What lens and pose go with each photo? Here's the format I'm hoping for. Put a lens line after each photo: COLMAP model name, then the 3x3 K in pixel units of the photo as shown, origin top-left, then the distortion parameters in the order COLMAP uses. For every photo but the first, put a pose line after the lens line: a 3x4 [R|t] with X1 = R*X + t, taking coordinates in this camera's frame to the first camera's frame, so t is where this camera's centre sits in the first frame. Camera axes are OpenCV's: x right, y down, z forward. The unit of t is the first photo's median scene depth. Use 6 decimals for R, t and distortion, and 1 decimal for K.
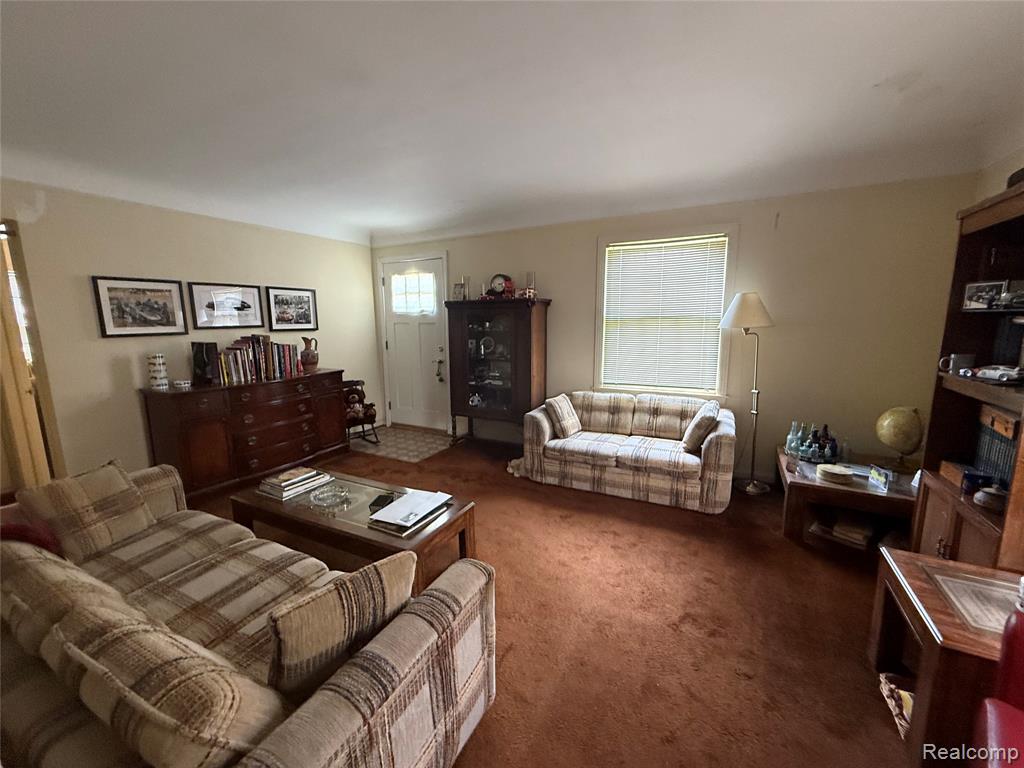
lens RADIAL K [[412.0, 0, 510.6], [0, 412.0, 382.6], [0, 0, 1]] dist [0.000131, 0.000047]
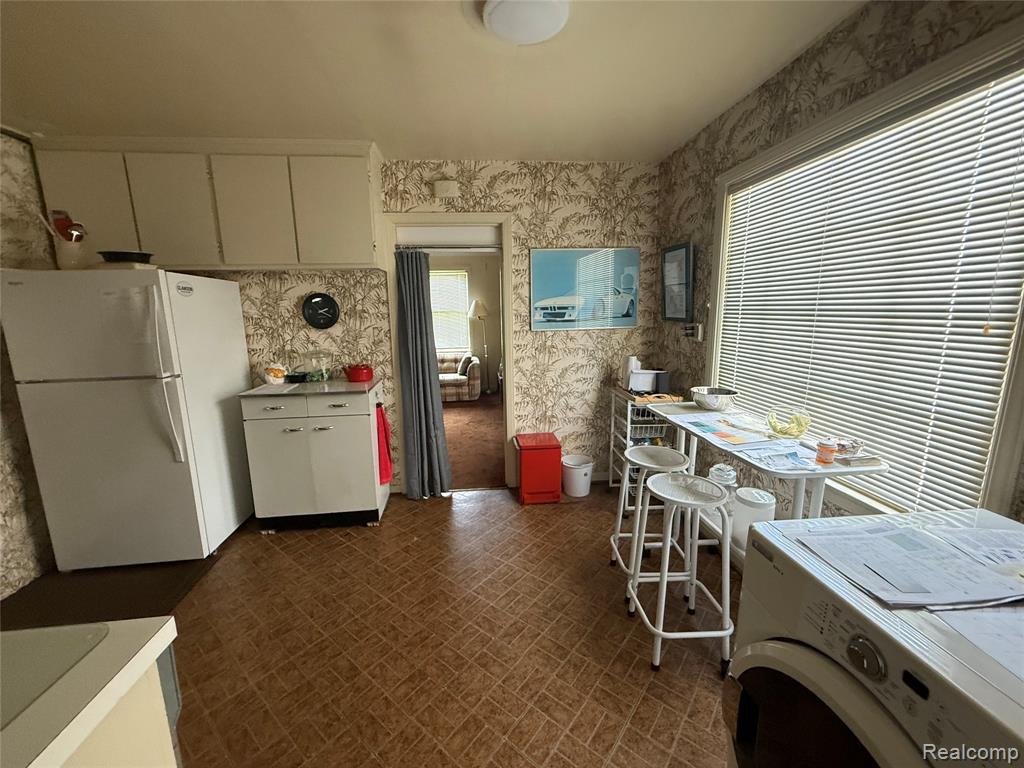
lens RADIAL K [[412.0, 0, 509.1], [0, 412.0, 384.0], [0, 0, 1]] dist [0.000131, 0.000047]
pose [[0.832291, -0.101747, 0.544921, -0.536003], [0.096169, 0.994607, 0.038828, 0.156506], [-0.545933, 0.020088, 0.837588, -0.932956]]
